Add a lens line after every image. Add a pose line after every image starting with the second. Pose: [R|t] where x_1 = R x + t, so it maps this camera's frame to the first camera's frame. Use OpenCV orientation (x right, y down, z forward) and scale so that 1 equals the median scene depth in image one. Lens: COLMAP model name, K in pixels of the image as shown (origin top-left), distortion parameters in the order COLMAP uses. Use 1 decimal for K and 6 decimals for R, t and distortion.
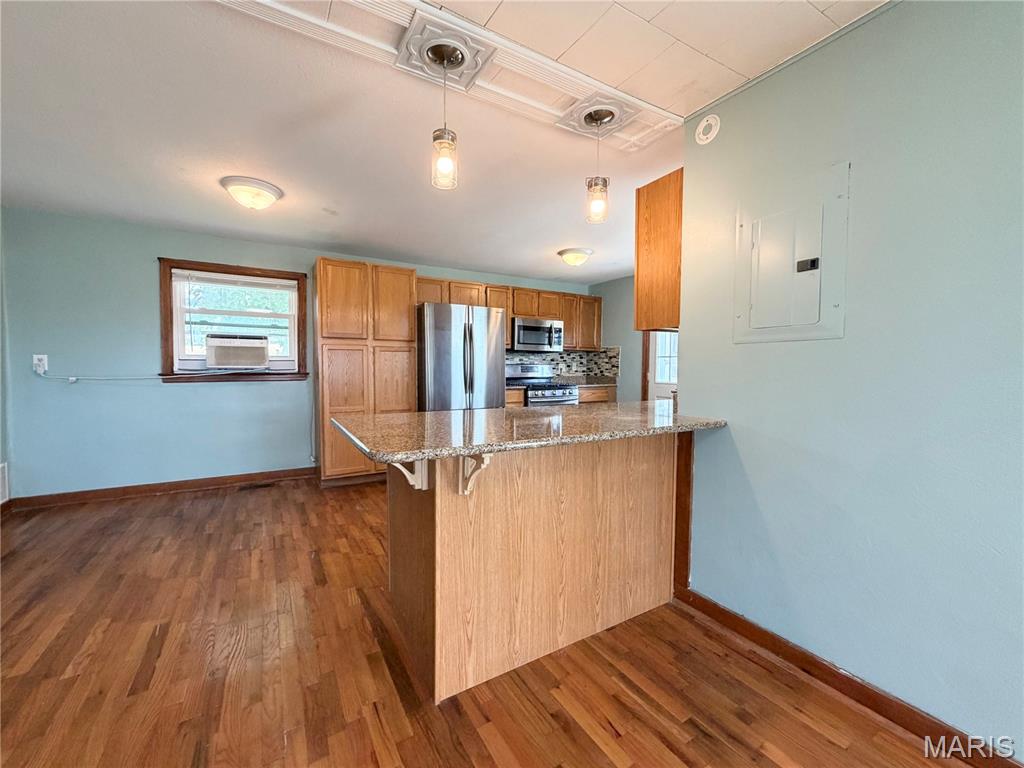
lens RADIAL K [[408.9, 0, 508.5], [0, 408.9, 384.8], [0, 0, 1]] dist [0.000062, 0.000045]
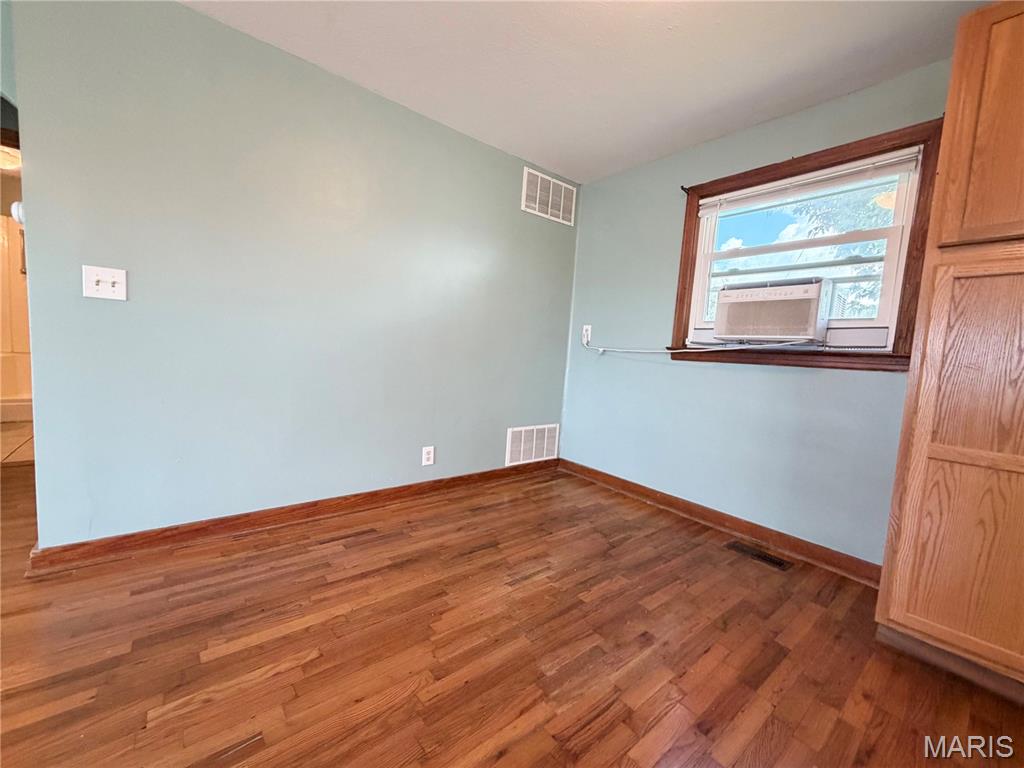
lens RADIAL K [[408.9, 0, 508.5], [0, 408.9, 384.8], [0, 0, 1]] dist [0.000062, 0.000045]
pose [[0.147311, 0.084209, -0.985499, -0.135609], [-0.106927, 0.991886, 0.068772, 0.019089], [0.983294, 0.095245, 0.155119, 0.540598]]
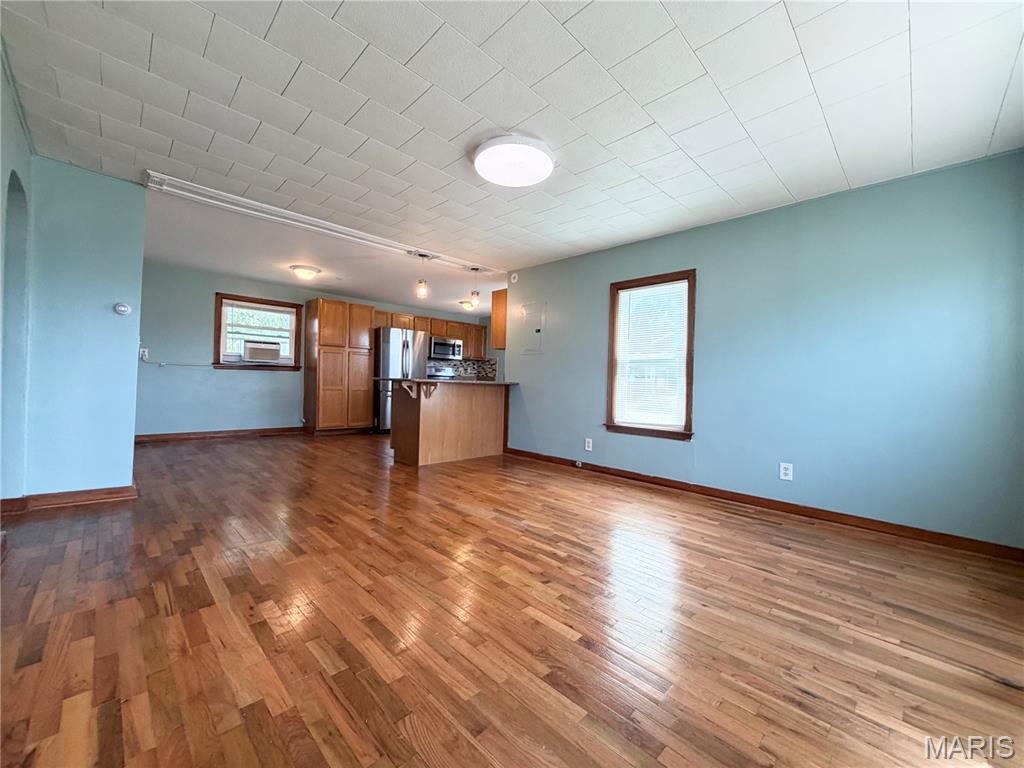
lens RADIAL K [[408.9, 0, 508.5], [0, 408.9, 384.8], [0, 0, 1]] dist [0.000062, 0.000045]
pose [[0.969826, 0.018660, 0.243081, -0.098943], [-0.010713, 0.999365, -0.033973, 0.090612], [-0.243561, 0.030343, 0.969411, -0.767164]]
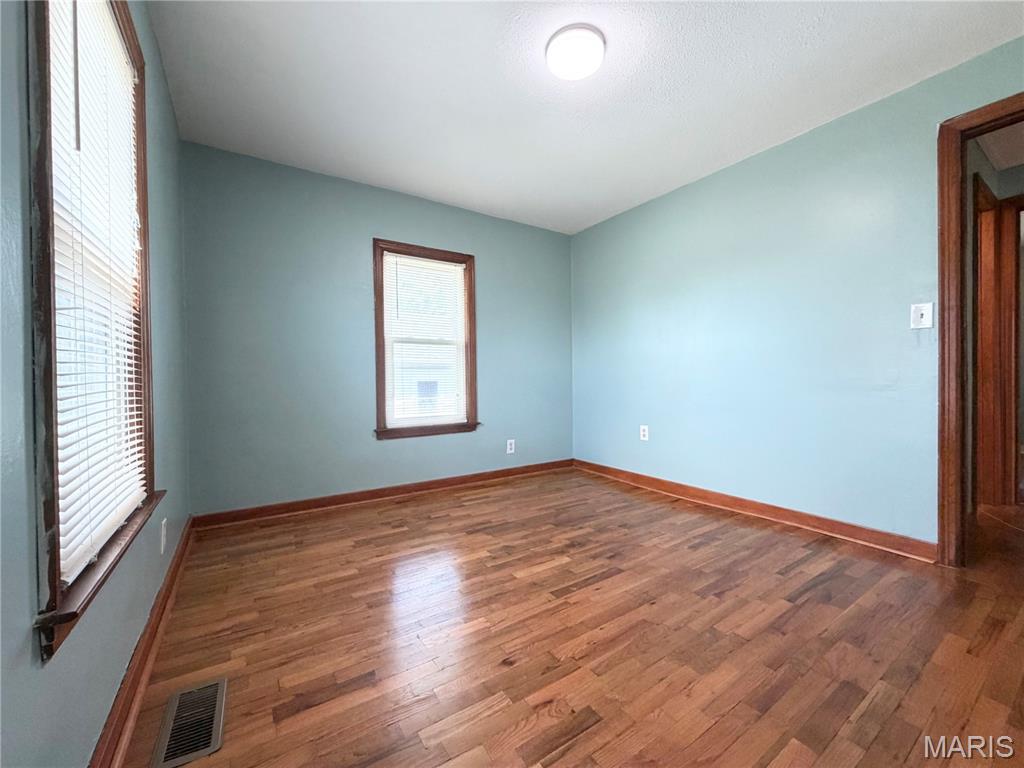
lens RADIAL K [[408.9, 0, 508.5], [0, 408.9, 384.8], [0, 0, 1]] dist [0.000062, 0.000045]
pose [[-0.045045, -0.011747, 0.998916, -0.374763], [0.057224, 0.998259, 0.014319, 0.071395], [-0.997345, 0.057807, -0.044295, -0.035674]]
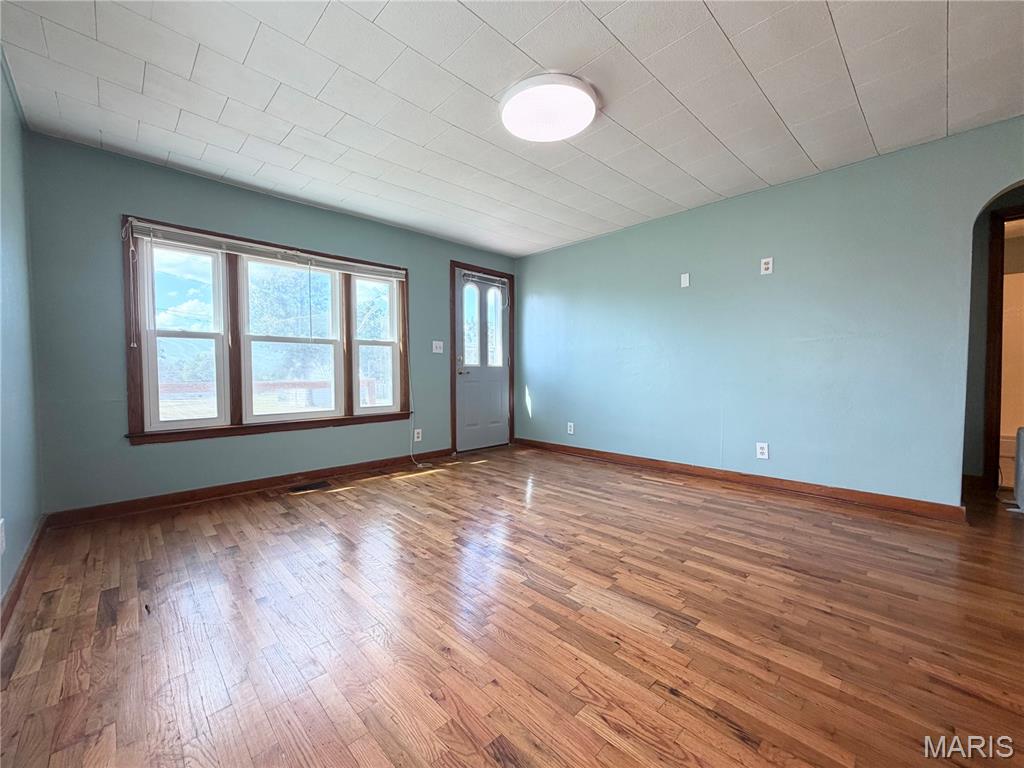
lens RADIAL K [[408.9, 0, 508.5], [0, 408.9, 384.8], [0, 0, 1]] dist [0.000062, 0.000045]
pose [[-0.973080, 0.003531, -0.230441, 0.219946], [-0.014368, 0.997008, 0.075951, 0.043789], [0.230020, 0.077217, -0.970118, 0.325484]]
